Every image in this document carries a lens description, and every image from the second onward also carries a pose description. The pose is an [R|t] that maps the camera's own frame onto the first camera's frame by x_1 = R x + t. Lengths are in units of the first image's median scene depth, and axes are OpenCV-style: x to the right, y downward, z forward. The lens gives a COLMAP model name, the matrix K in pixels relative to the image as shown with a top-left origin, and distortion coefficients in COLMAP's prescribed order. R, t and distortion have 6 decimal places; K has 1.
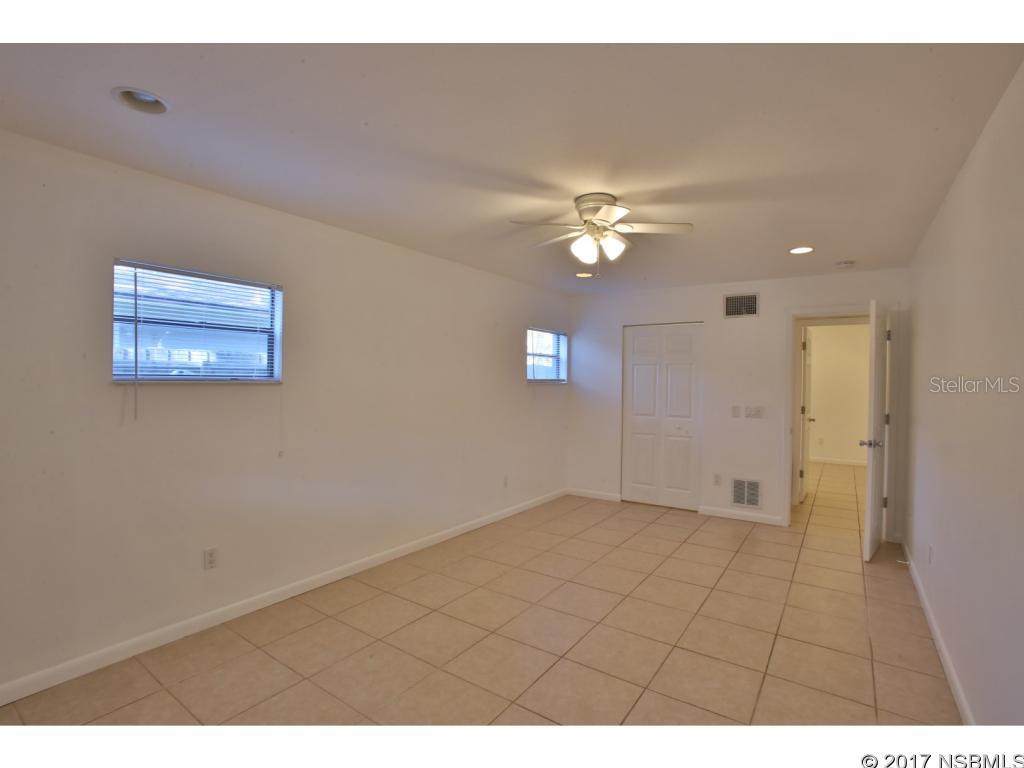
lens RADIAL K [[494.9, 0, 507.0], [0, 494.9, 384.3], [0, 0, 1]] dist [-0.055600, 0.017884]
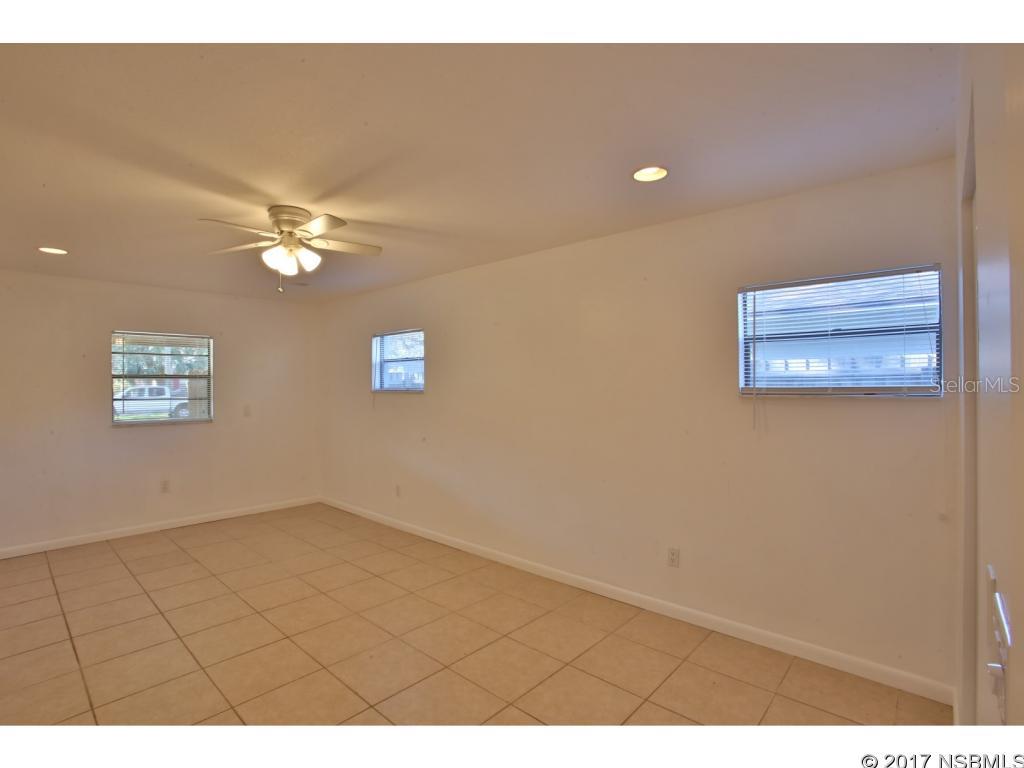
lens RADIAL K [[494.9, 0, 507.0], [0, 494.9, 384.3], [0, 0, 1]] dist [-0.055600, 0.017884]
pose [[-0.142137, -0.022974, -0.989580, 0.867010], [-0.006114, 0.999732, -0.022331, 0.000265], [0.989828, 0.002876, -0.142240, 1.240964]]
